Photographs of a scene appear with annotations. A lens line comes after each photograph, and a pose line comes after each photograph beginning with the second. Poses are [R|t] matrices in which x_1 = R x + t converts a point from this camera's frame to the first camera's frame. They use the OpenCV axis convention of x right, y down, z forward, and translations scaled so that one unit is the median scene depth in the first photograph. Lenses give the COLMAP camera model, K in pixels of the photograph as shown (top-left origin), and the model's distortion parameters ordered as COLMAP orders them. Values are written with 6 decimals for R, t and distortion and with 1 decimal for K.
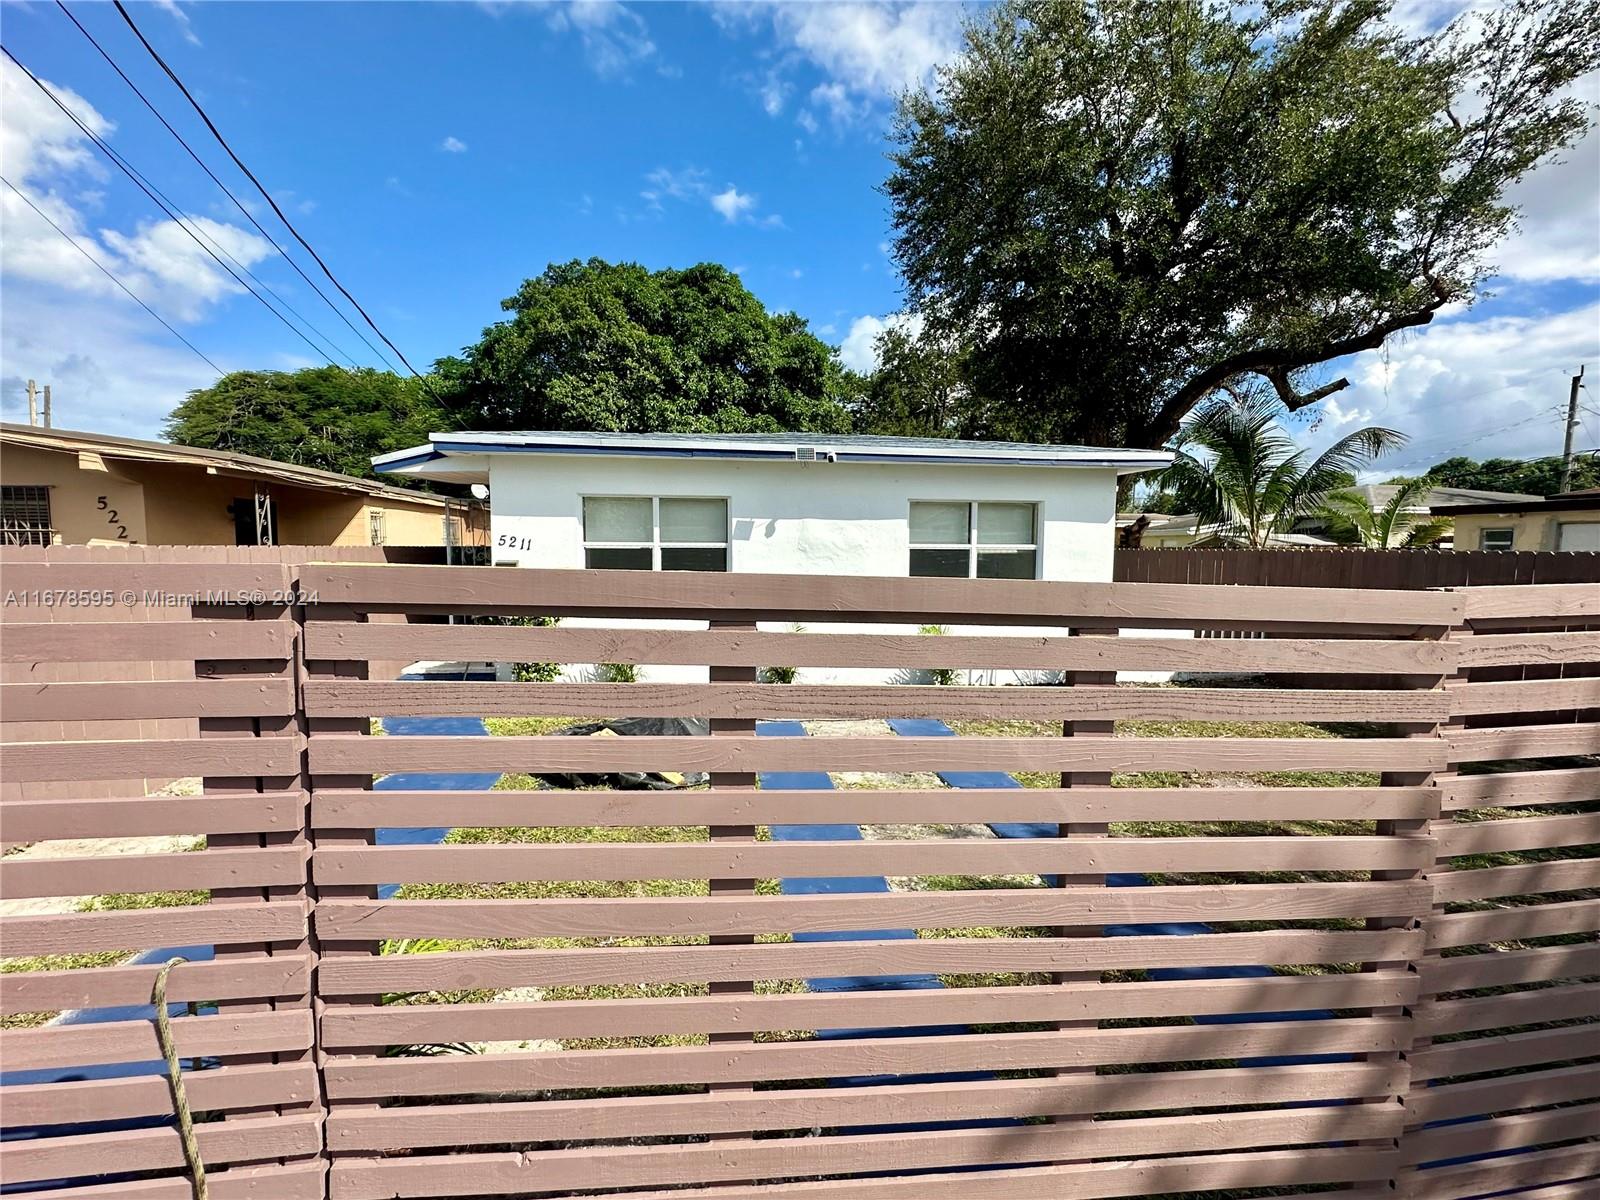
lens RADIAL K [[638.9, 0, 800.0], [0, 638.9, 600.0], [0, 0, 1]] dist [-0.002700, 0.000316]
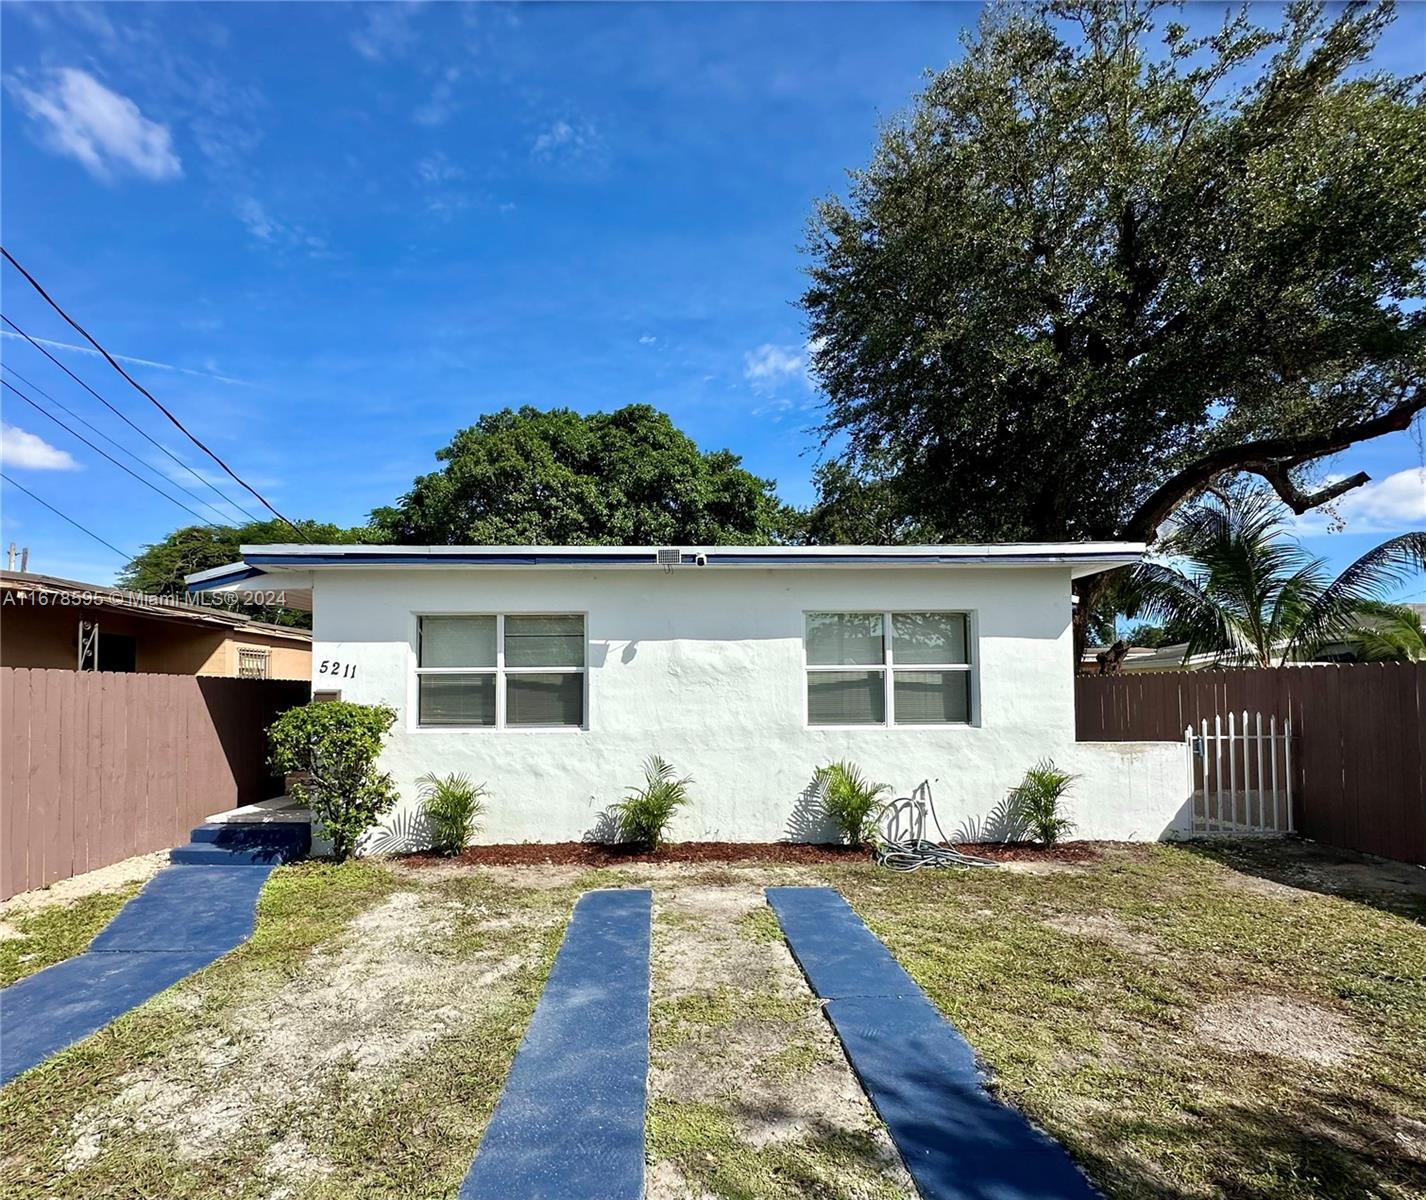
lens RADIAL K [[631.1, 0, 709.1], [0, 631.1, 679.9], [0, 0, 1]] dist [0.000328, -0.000984]
pose [[0.994327, -0.015993, -0.105154, 0.070029], [0.003657, 0.993188, -0.116469, 0.012631], [0.106300, 0.115424, 0.987612, 0.103805]]
